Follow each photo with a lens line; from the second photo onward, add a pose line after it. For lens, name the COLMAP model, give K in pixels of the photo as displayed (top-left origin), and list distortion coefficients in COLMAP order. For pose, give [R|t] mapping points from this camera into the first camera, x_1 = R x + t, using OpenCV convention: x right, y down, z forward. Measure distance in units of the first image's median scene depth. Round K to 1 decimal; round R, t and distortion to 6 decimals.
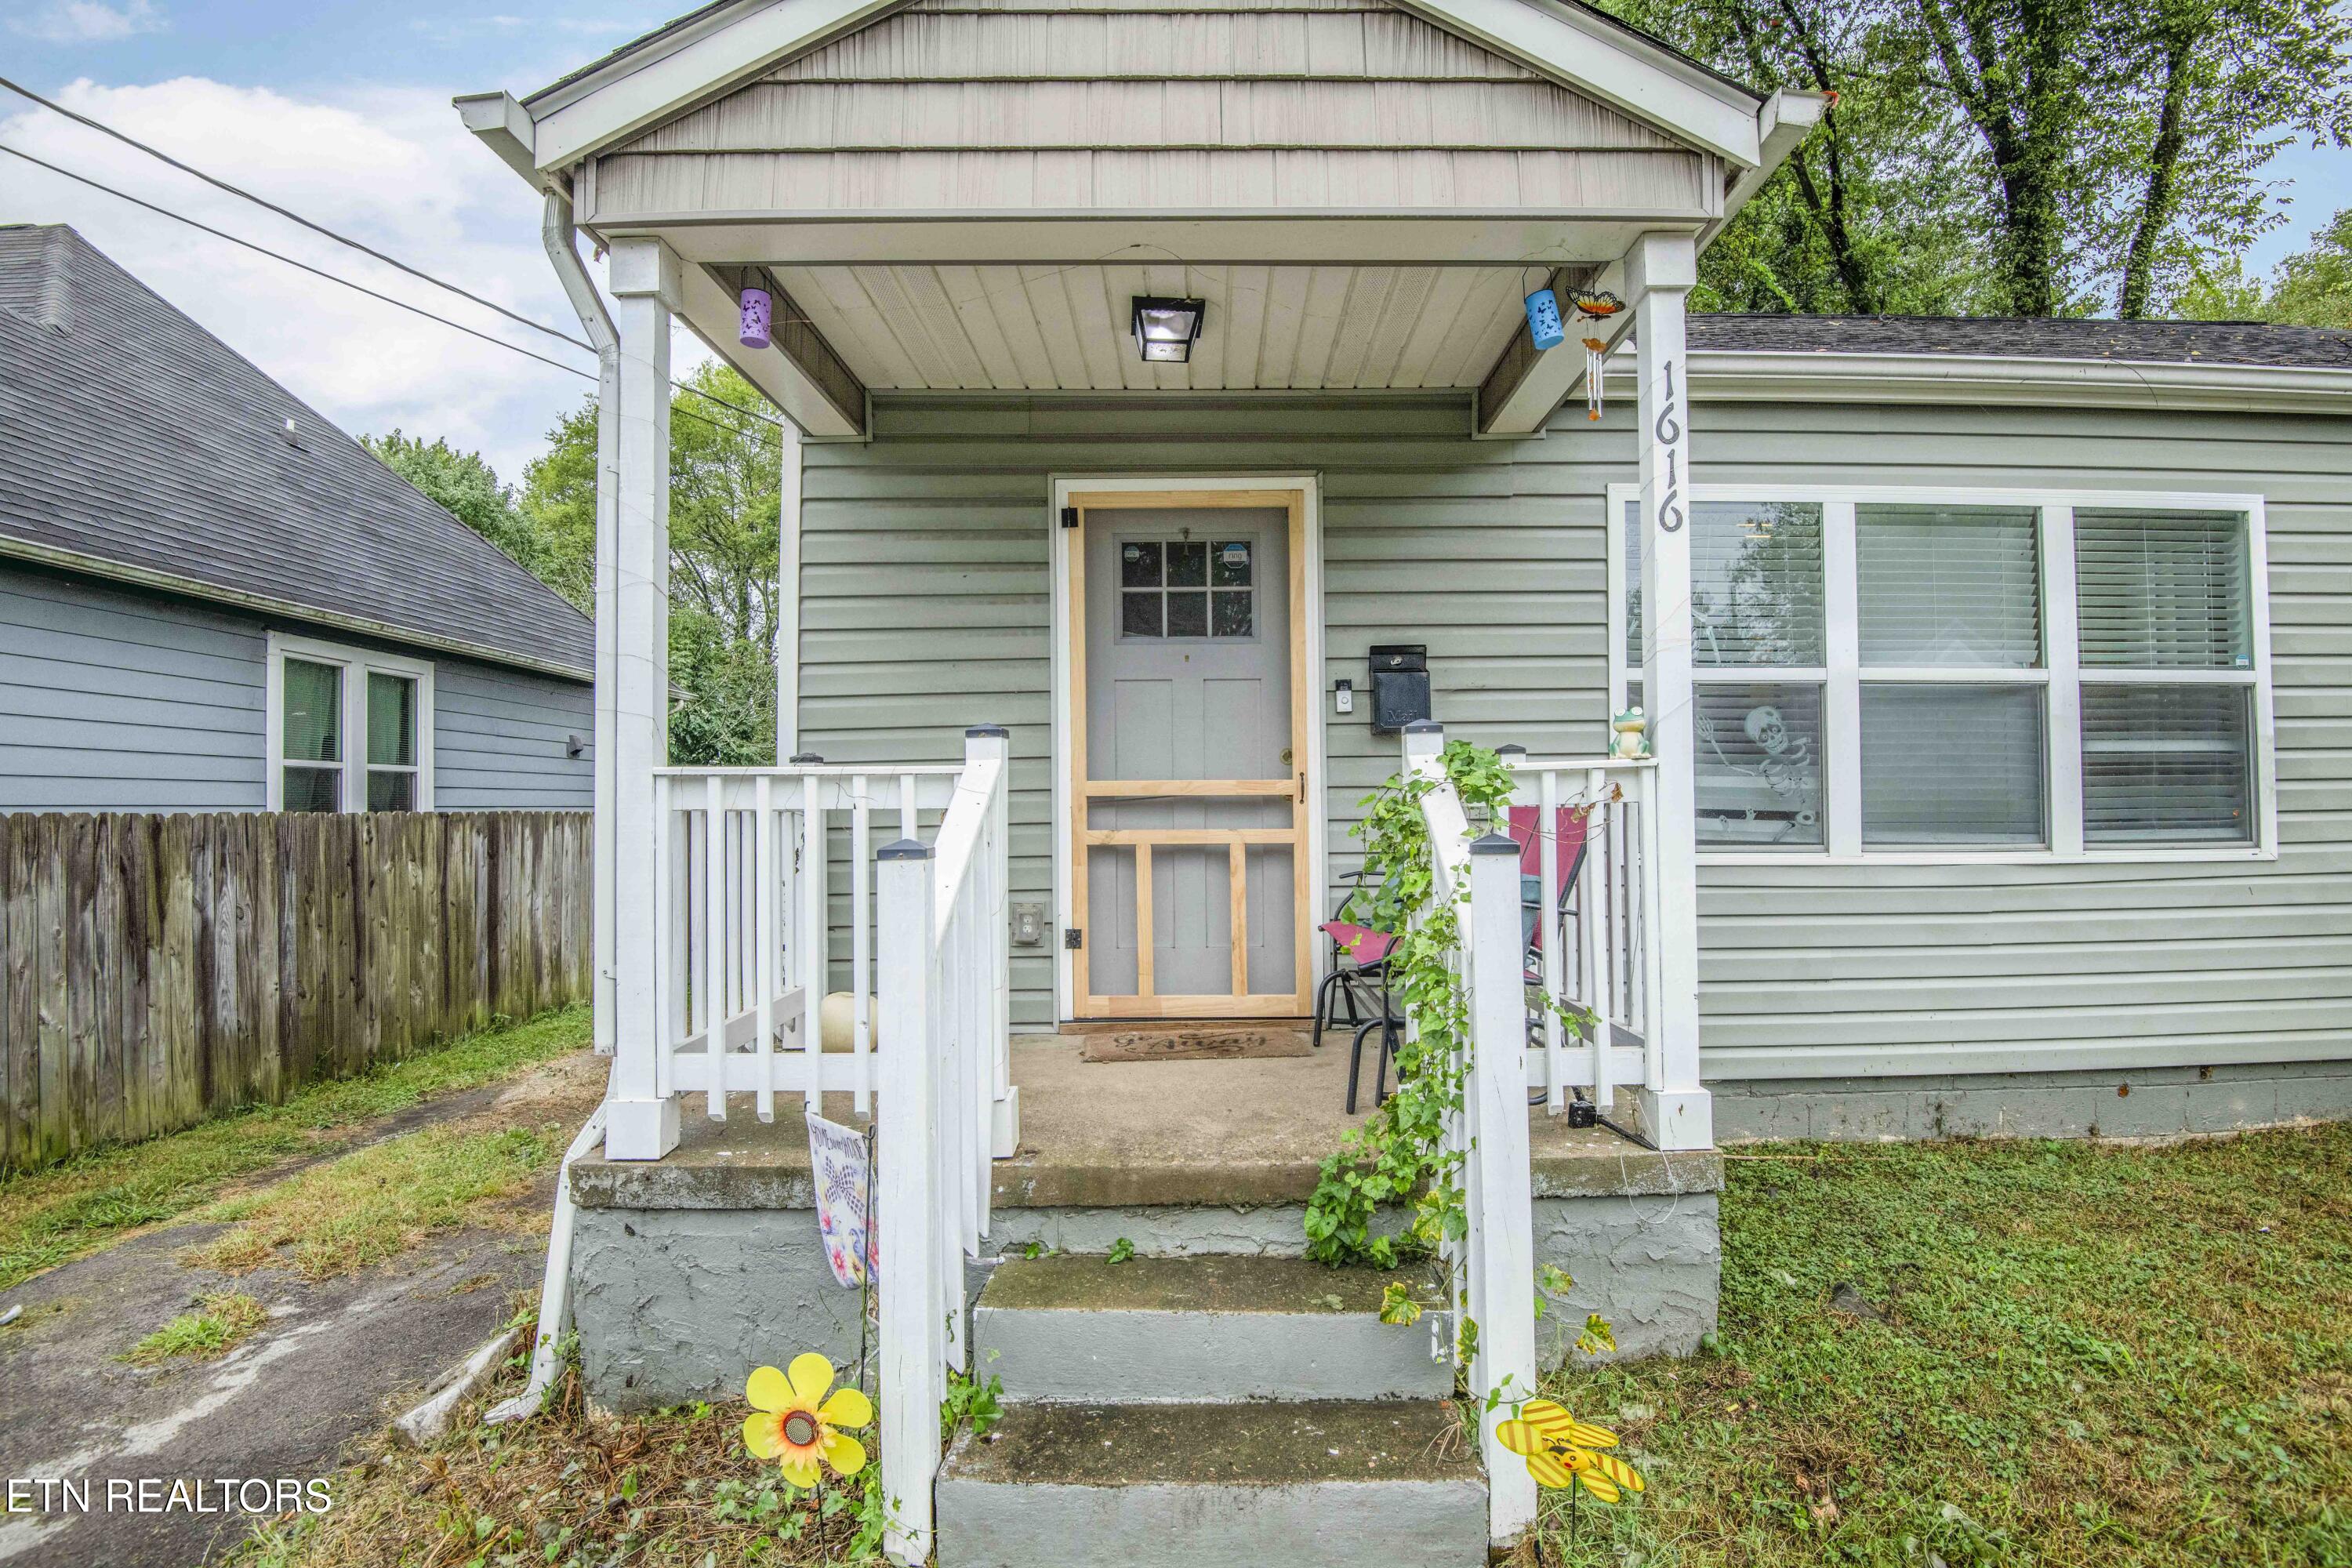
lens RADIAL K [[1085.0, 0, 1184.7], [0, 1085.0, 784.8], [0, 0, 1]] dist [-0.008090, -0.022321]
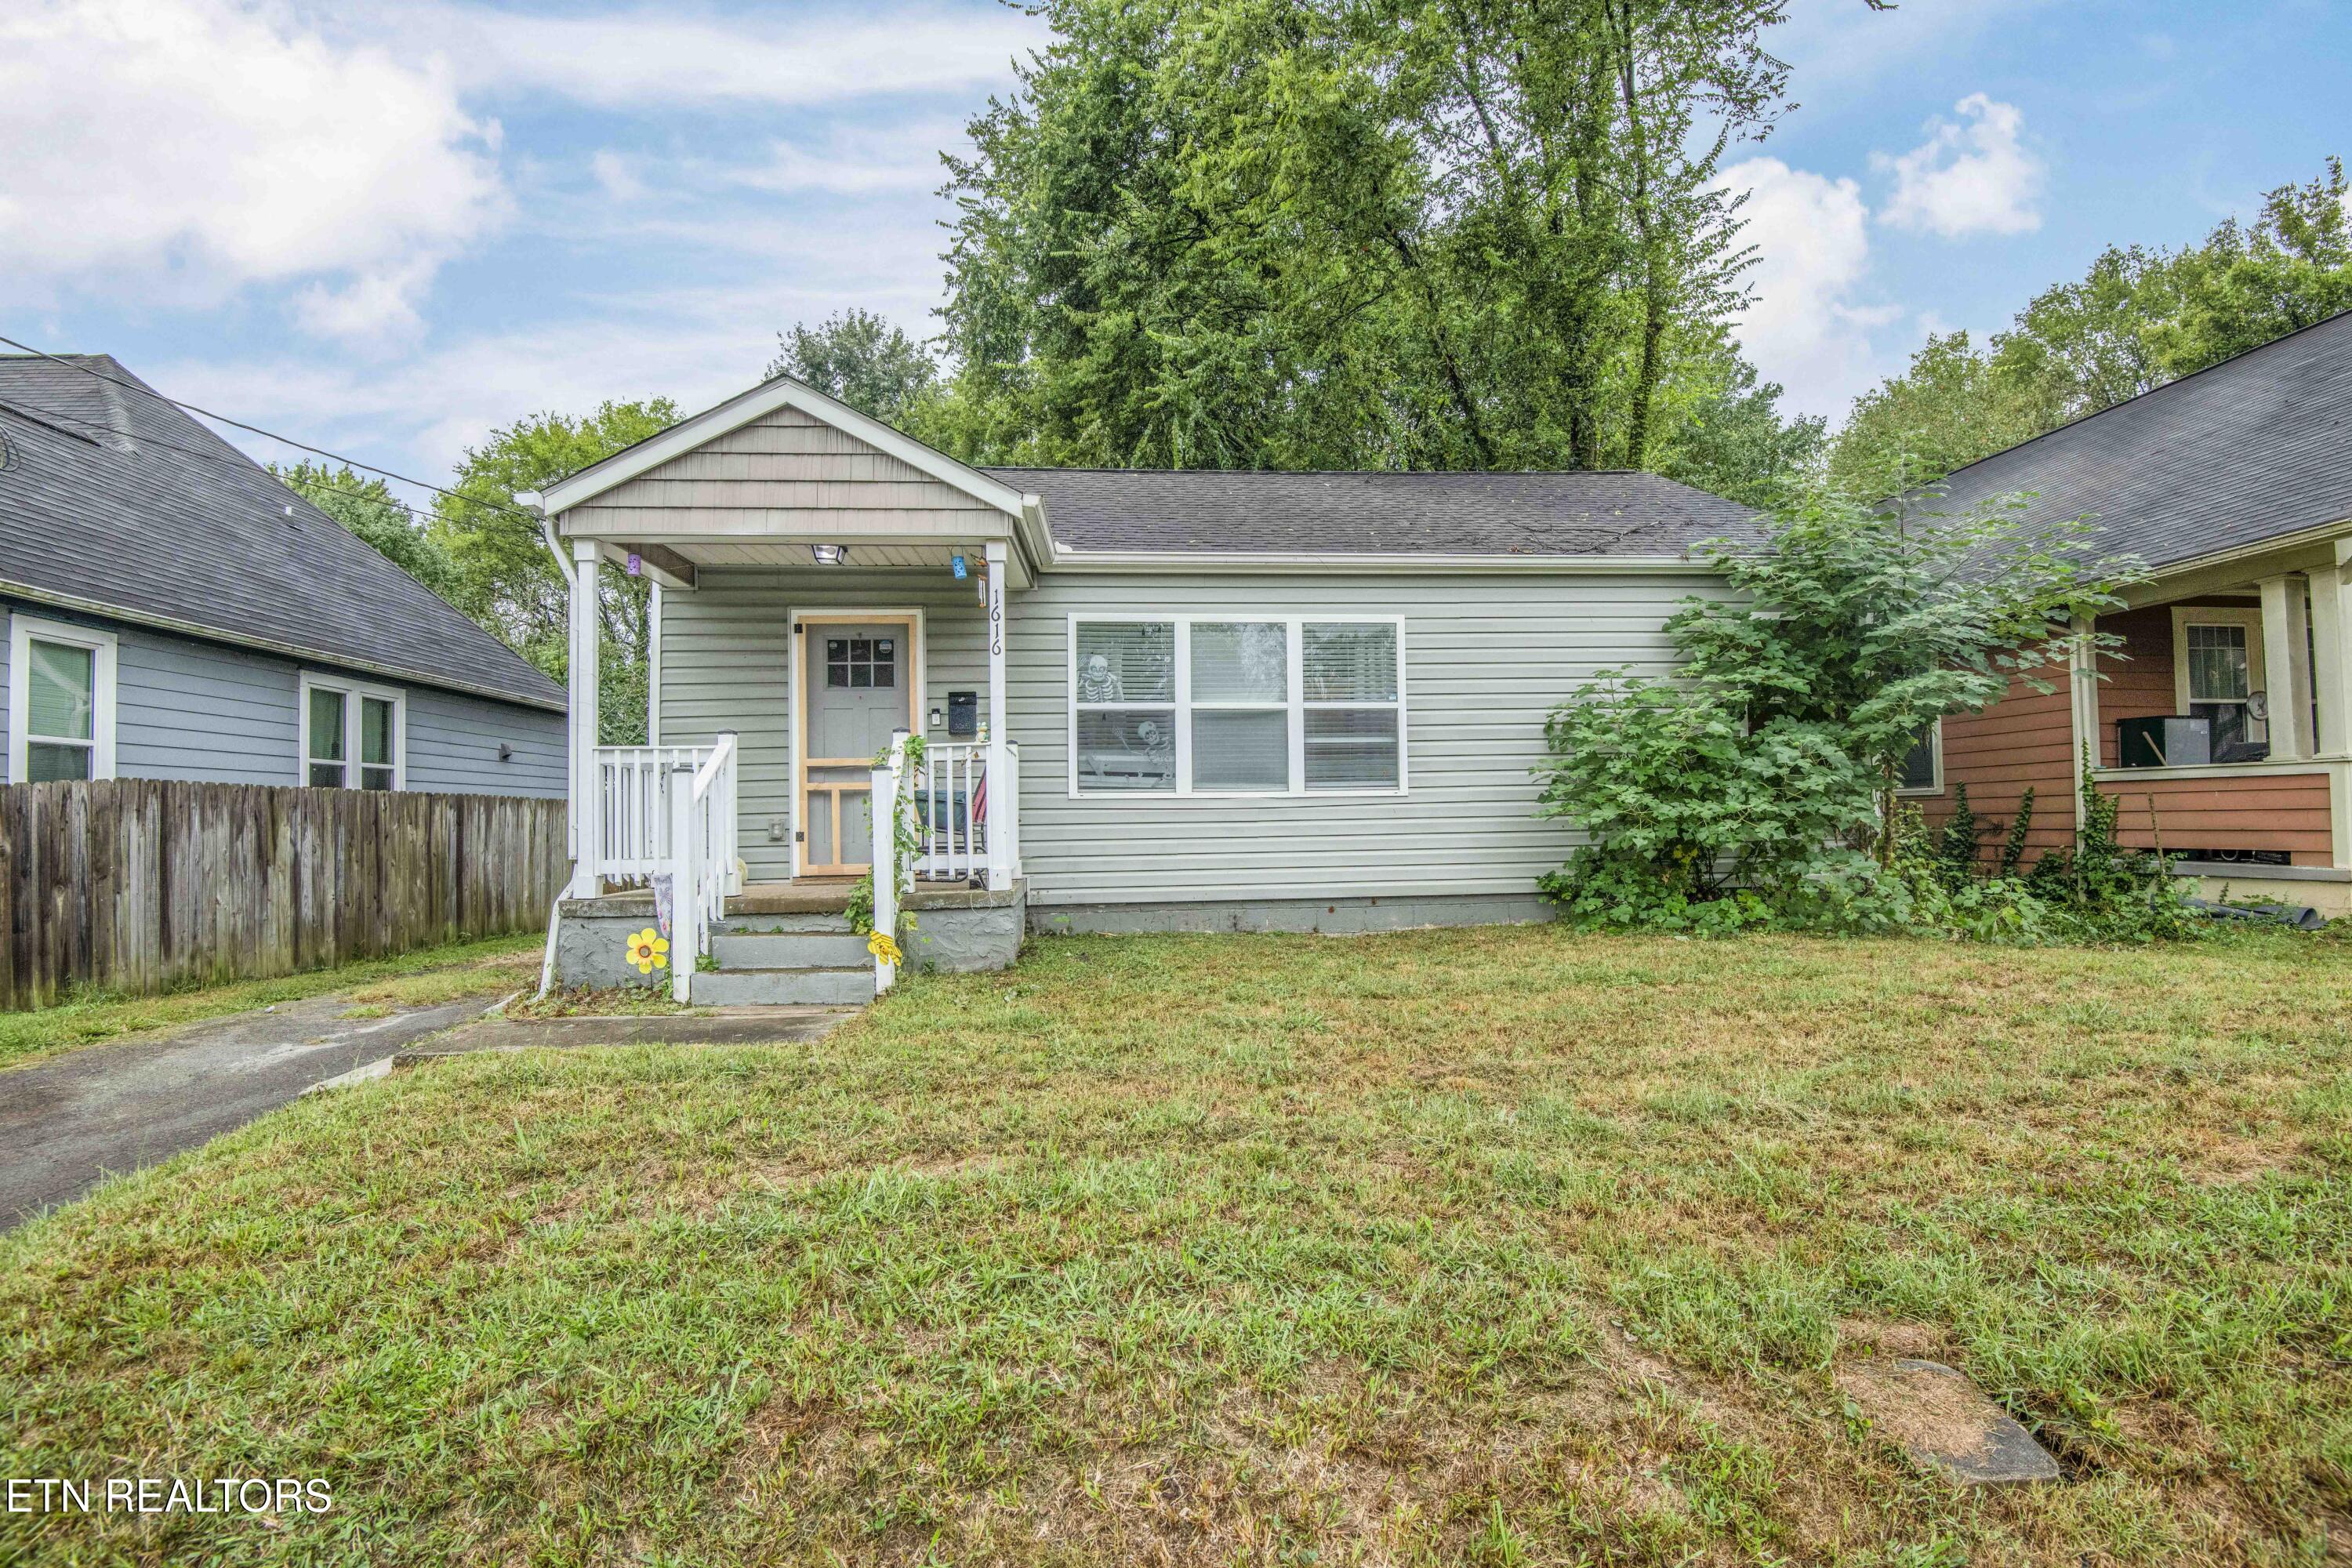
lens RADIAL K [[1085.0, 0, 1184.7], [0, 1085.0, 784.8], [0, 0, 1]] dist [-0.008090, -0.022321]
pose [[0.997138, -0.005541, 0.075404, 0.454814], [0.006467, 0.999907, -0.012035, 0.073152], [-0.075330, 0.012488, 0.997080, -1.055715]]
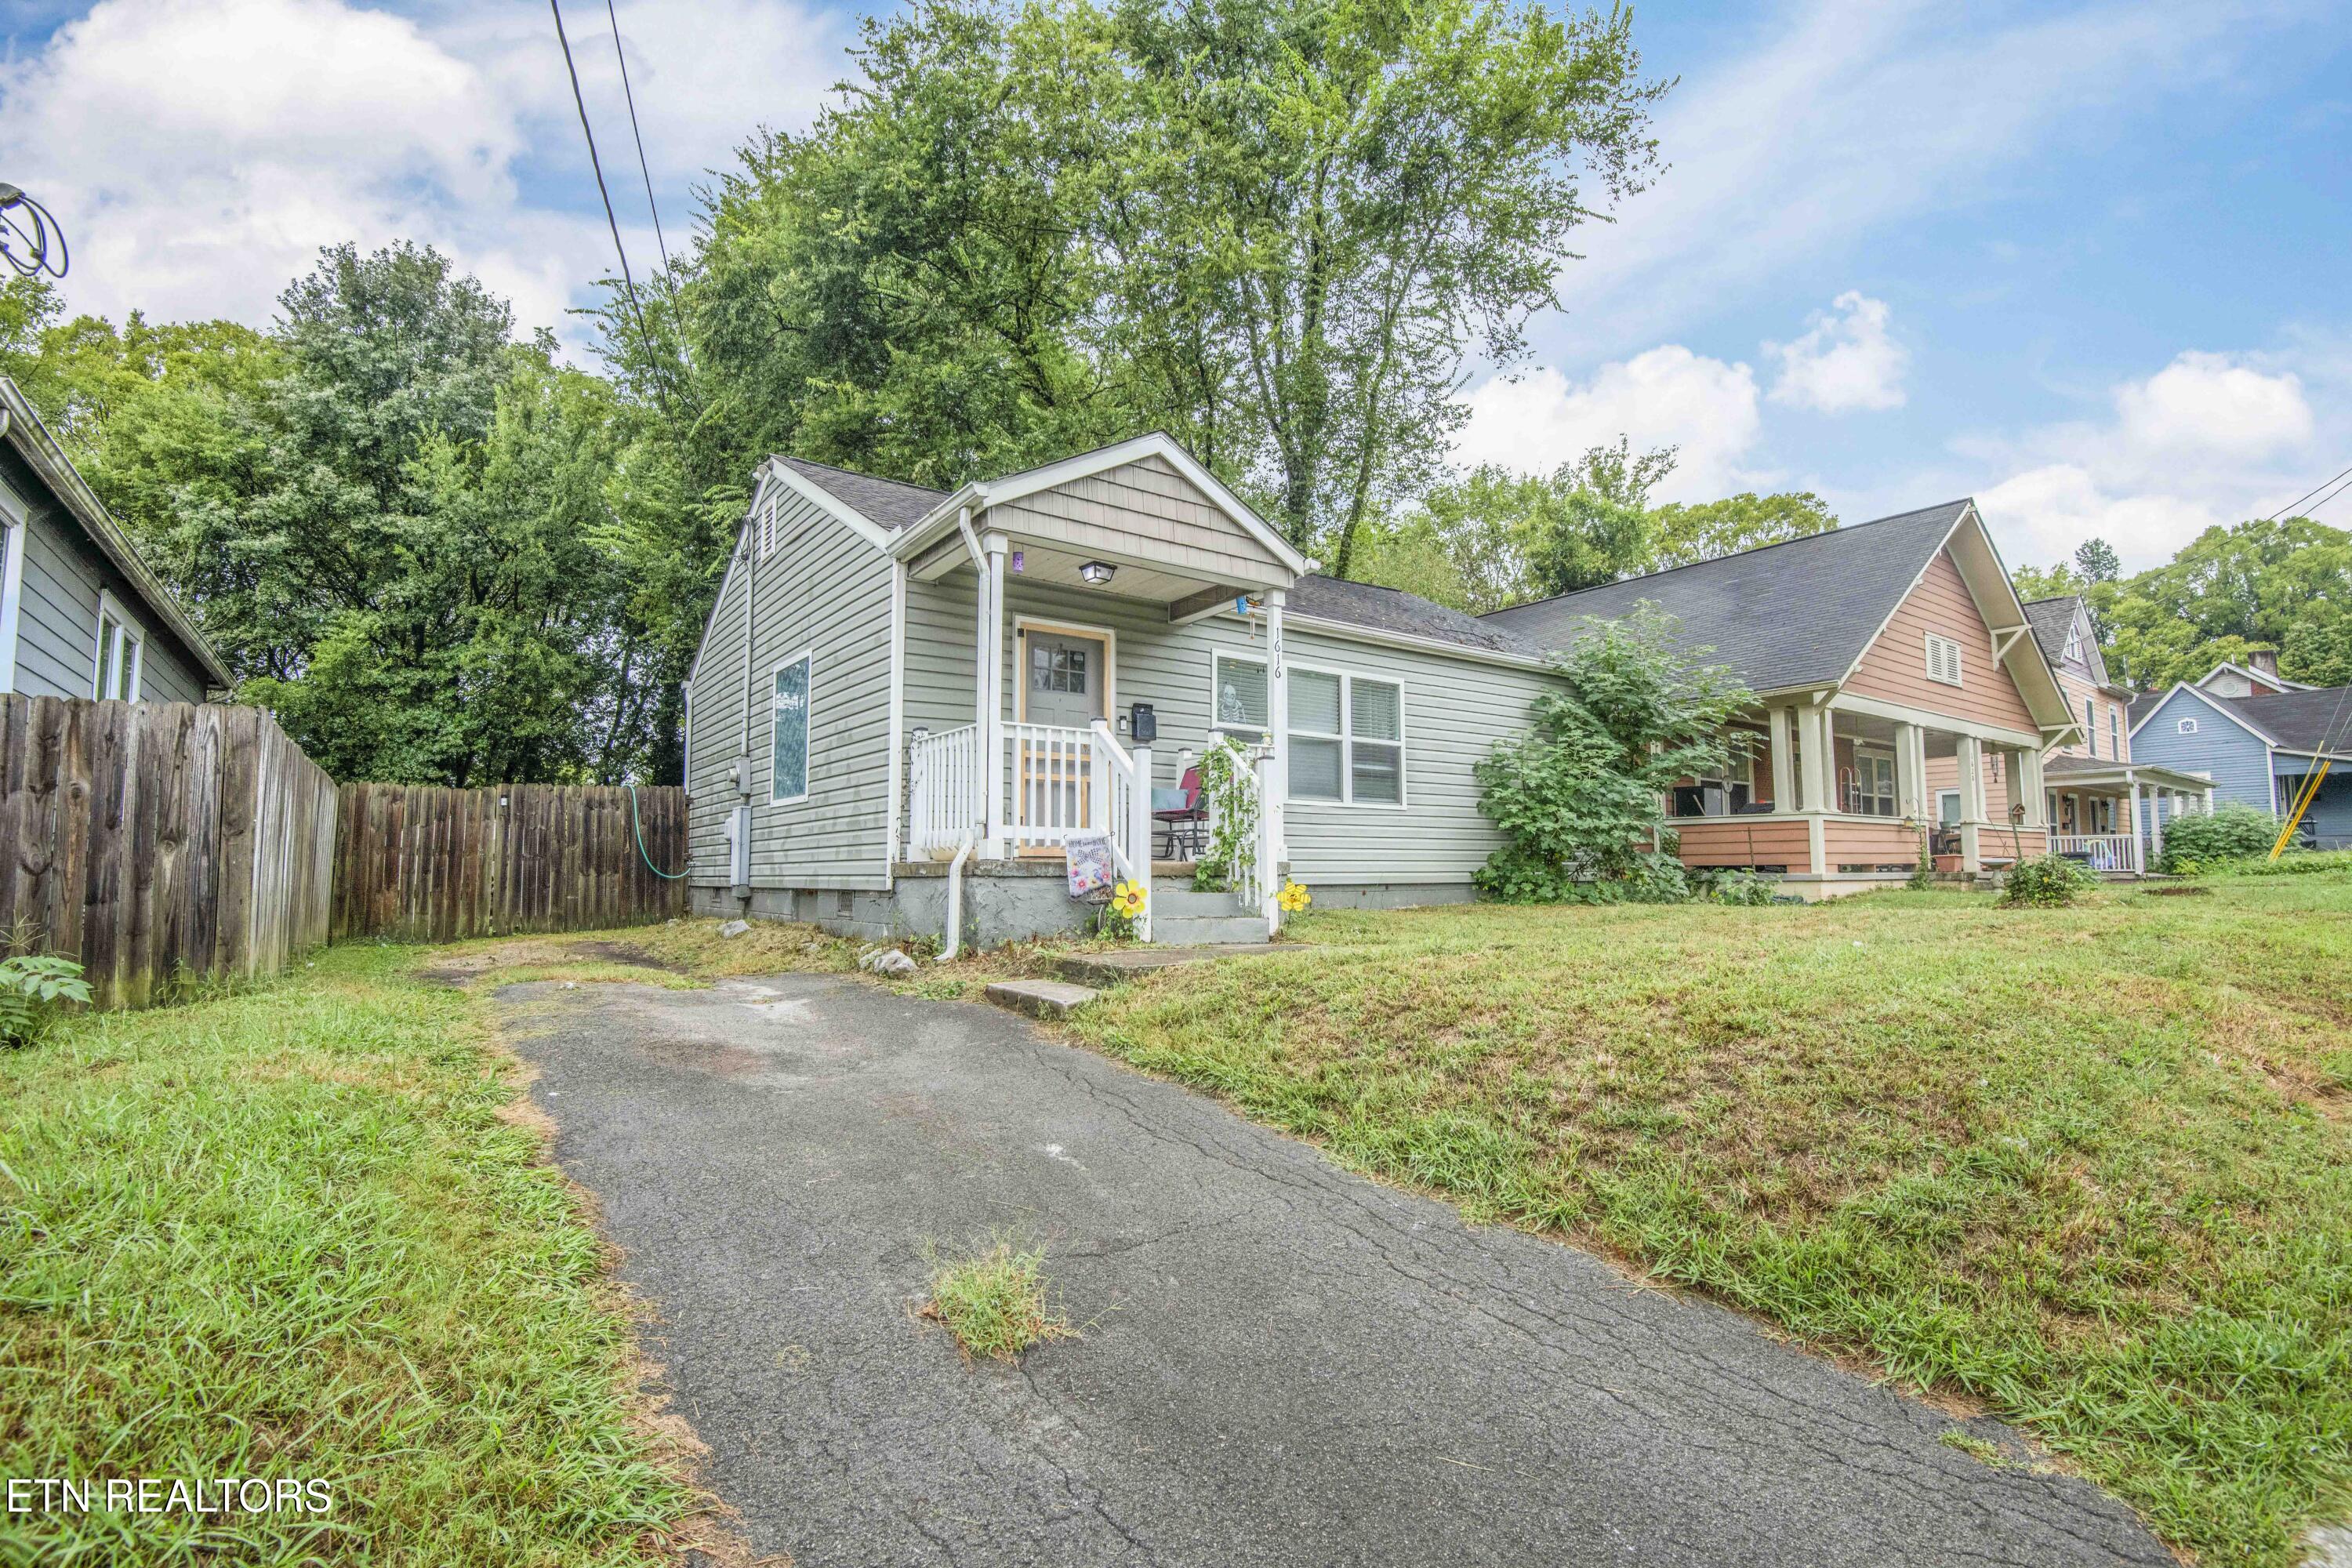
lens RADIAL K [[1085.0, 0, 1184.7], [0, 1085.0, 784.8], [0, 0, 1]] dist [-0.008090, -0.022321]
pose [[0.812360, 0.054441, 0.580610, -1.105852], [-0.016496, 0.997380, -0.070438, 0.216811], [-0.582923, 0.047643, 0.811129, -0.990003]]
